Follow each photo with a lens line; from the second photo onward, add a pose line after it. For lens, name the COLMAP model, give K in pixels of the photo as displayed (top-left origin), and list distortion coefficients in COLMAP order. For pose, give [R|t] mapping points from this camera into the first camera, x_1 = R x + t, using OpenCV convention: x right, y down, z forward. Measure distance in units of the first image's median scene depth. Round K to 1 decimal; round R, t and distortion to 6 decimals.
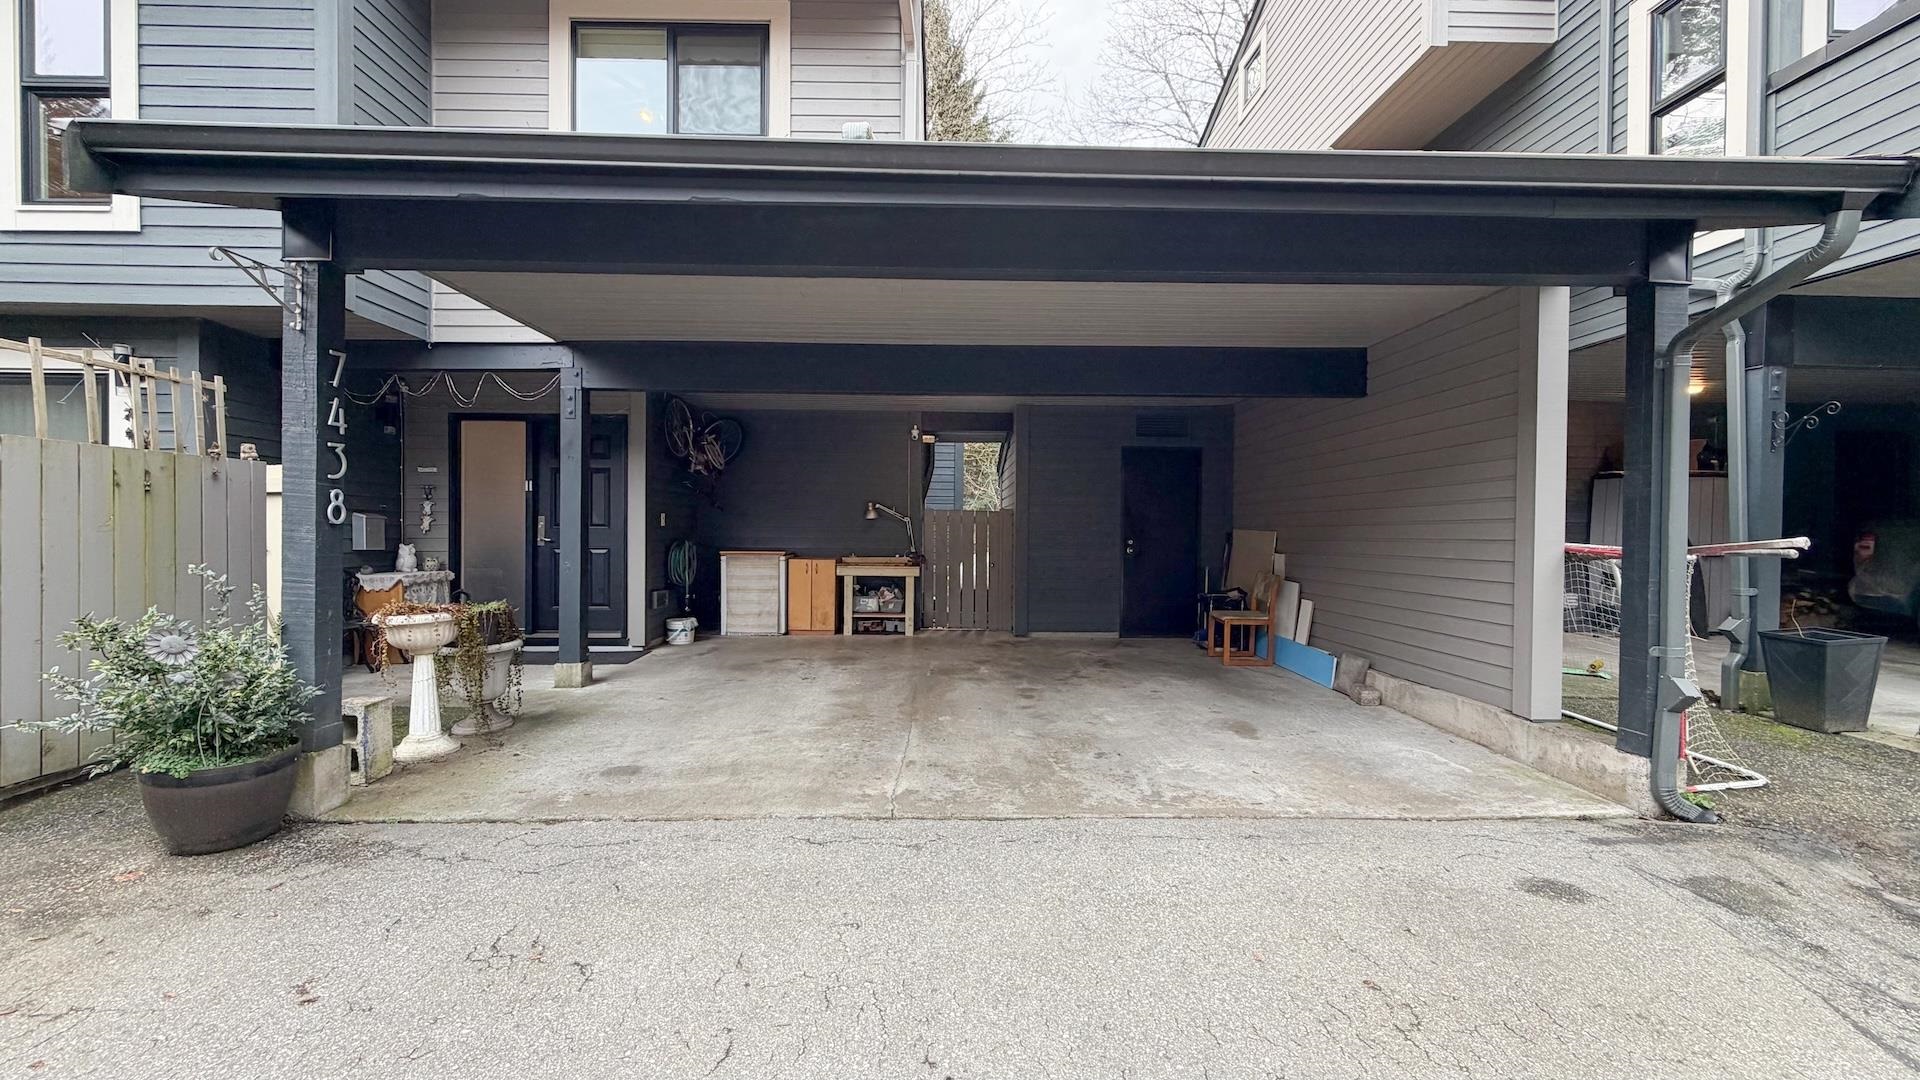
lens RADIAL K [[754.3, 0, 960.2], [0, 754.3, 539.5], [0, 0, 1]] dist [-0.001853, 0.000373]
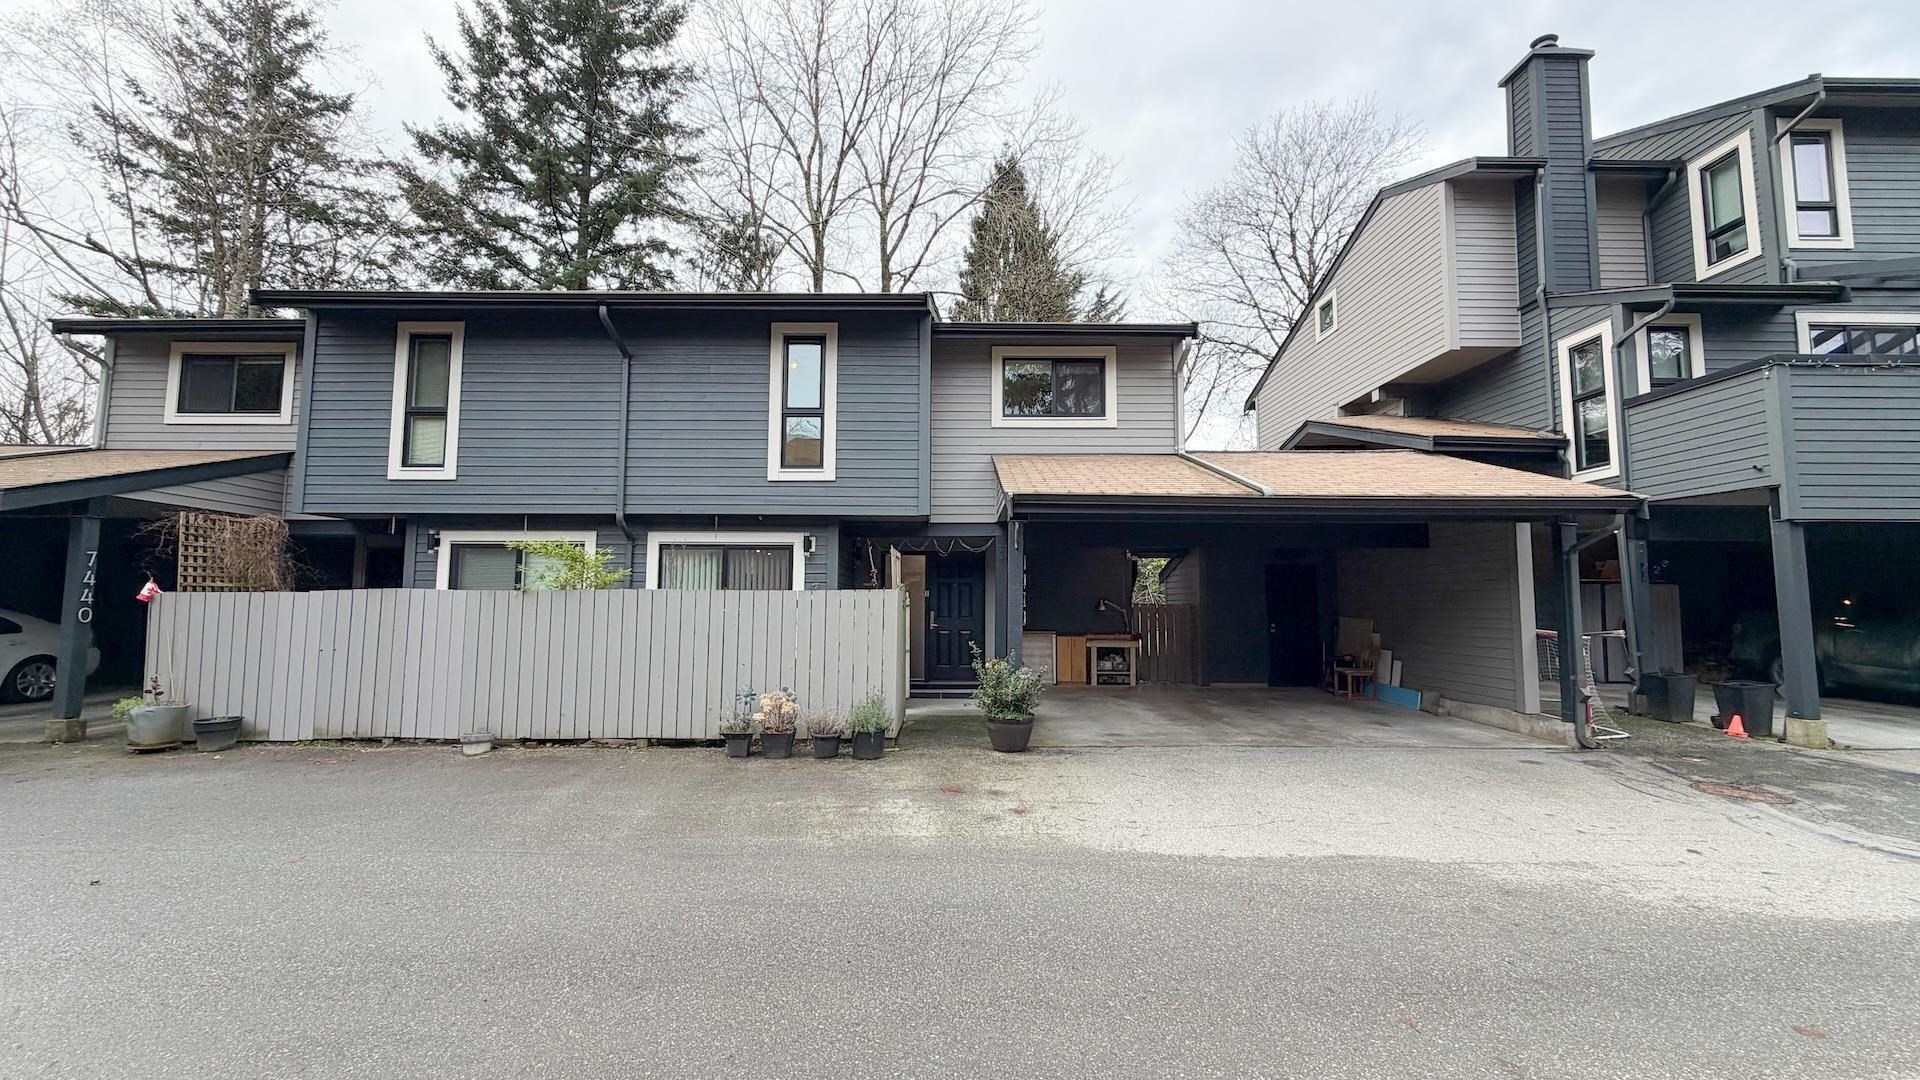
lens RADIAL K [[754.3, 0, 960.5], [0, 754.3, 541.3], [0, 0, 1]] dist [-0.001853, 0.000373]
pose [[0.999855, -0.003726, -0.016617, -0.587077], [0.002170, 0.995689, -0.092724, -0.038629], [0.016891, 0.092675, 0.995553, -0.871687]]
